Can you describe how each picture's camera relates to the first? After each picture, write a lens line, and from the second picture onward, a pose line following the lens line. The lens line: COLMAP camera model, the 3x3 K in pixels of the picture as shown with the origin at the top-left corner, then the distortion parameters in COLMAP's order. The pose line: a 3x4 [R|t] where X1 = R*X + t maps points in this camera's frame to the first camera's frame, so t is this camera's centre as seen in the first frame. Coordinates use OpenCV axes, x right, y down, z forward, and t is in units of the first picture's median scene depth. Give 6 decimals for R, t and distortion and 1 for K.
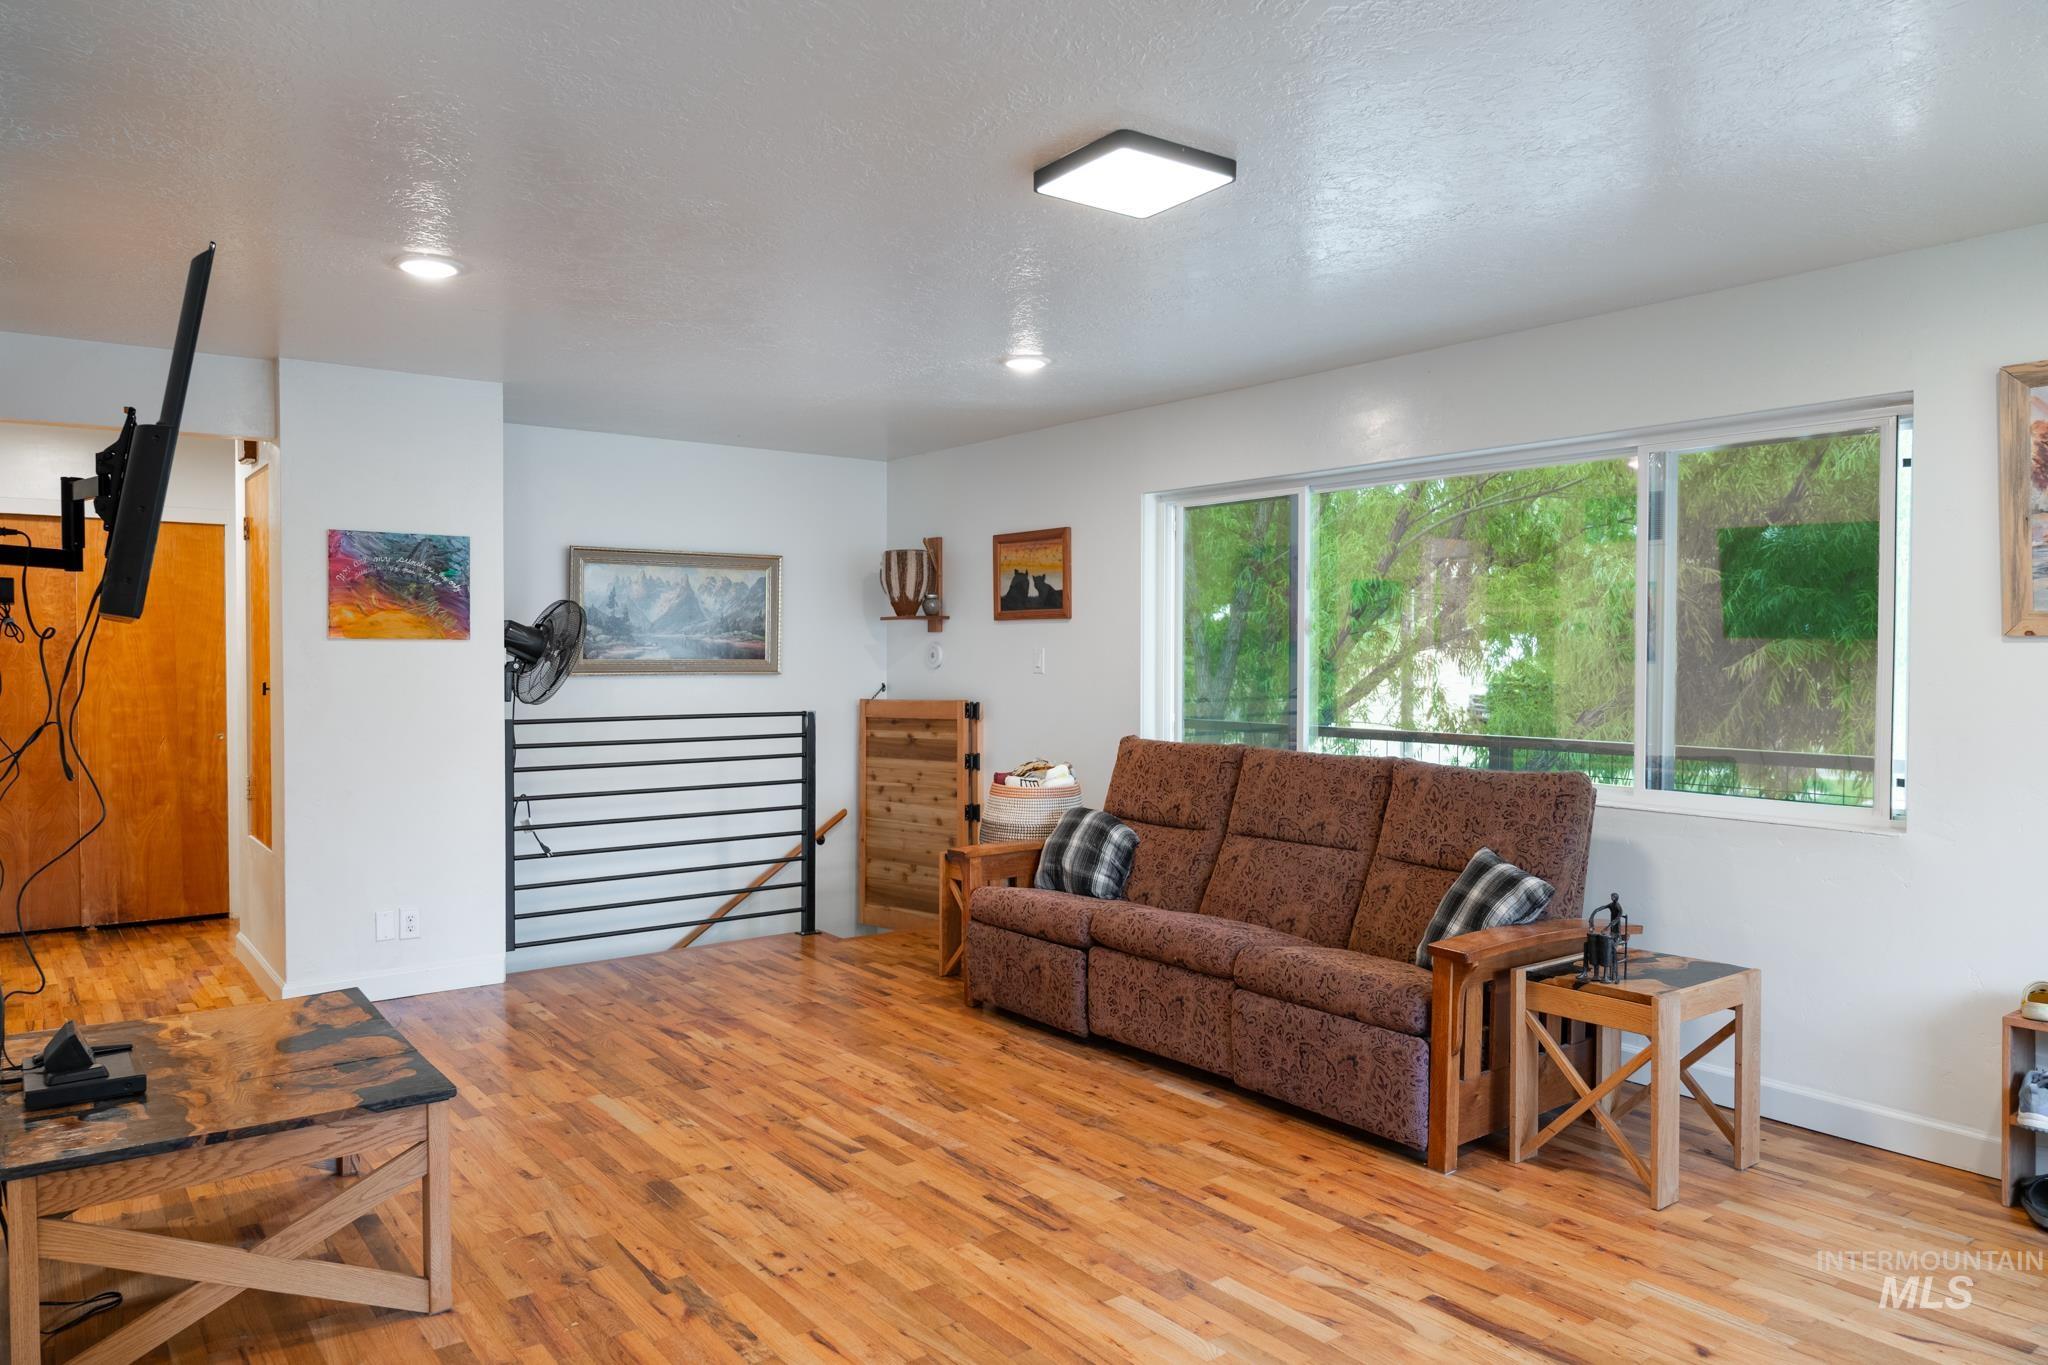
lens RADIAL K [[1355.5, 0, 1021.0], [0, 1355.5, 683.8], [0, 0, 1]] dist [-0.000339, -0.000439]
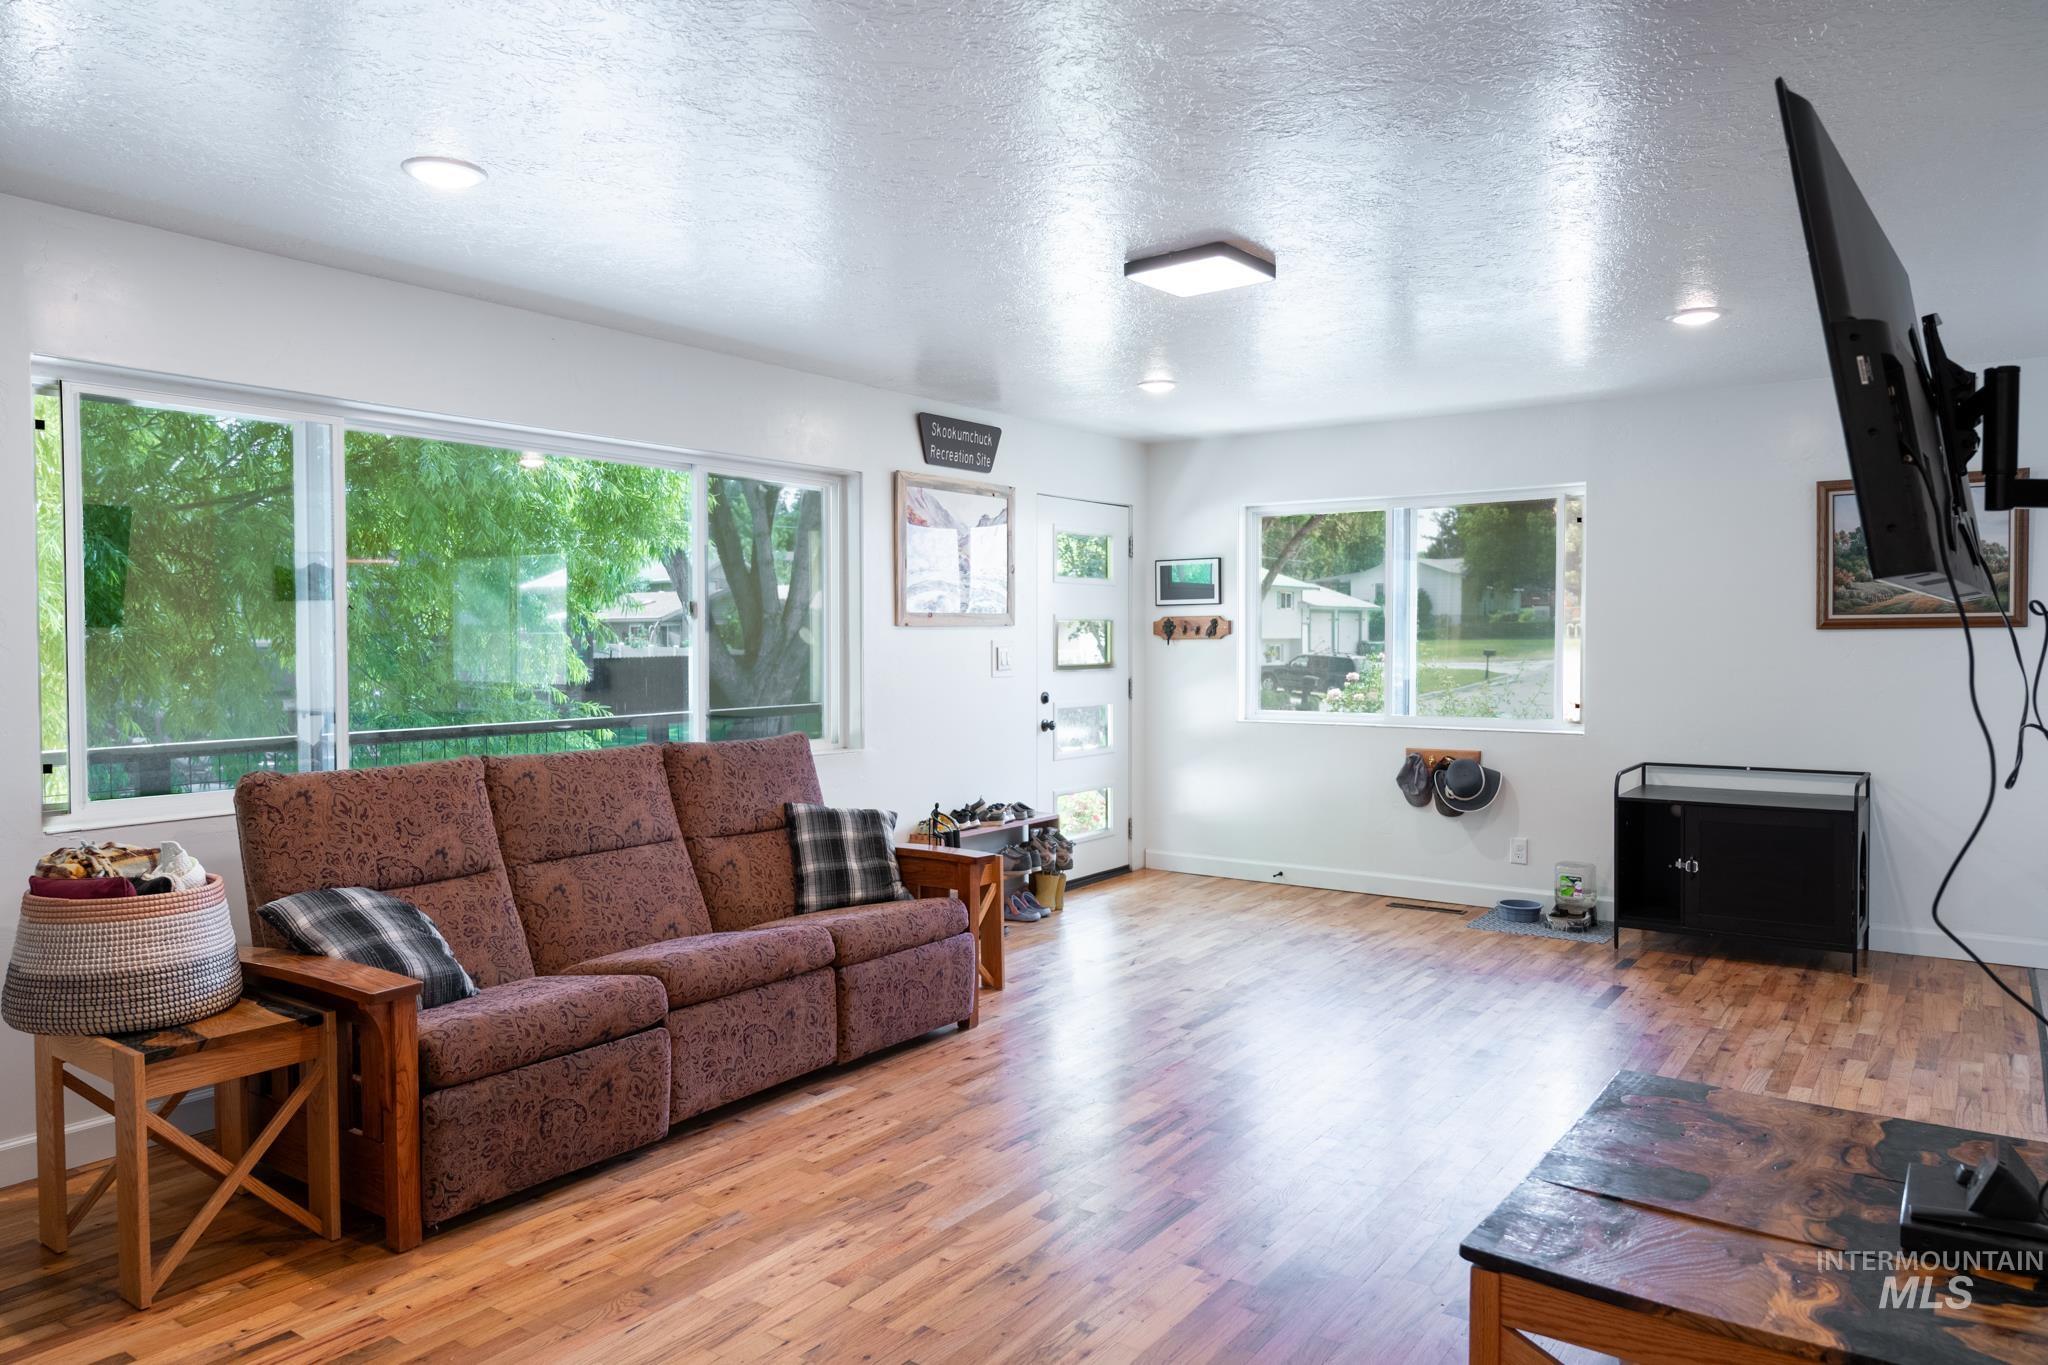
lens RADIAL K [[1355.5, 0, 1021.0], [0, 1355.5, 683.8], [0, 0, 1]] dist [-0.000339, -0.000439]
pose [[-0.292841, -0.034781, 0.955528, -0.808550], [0.022951, 0.998795, 0.043389, -0.027393], [-0.955886, 0.034636, -0.291690, 1.117920]]
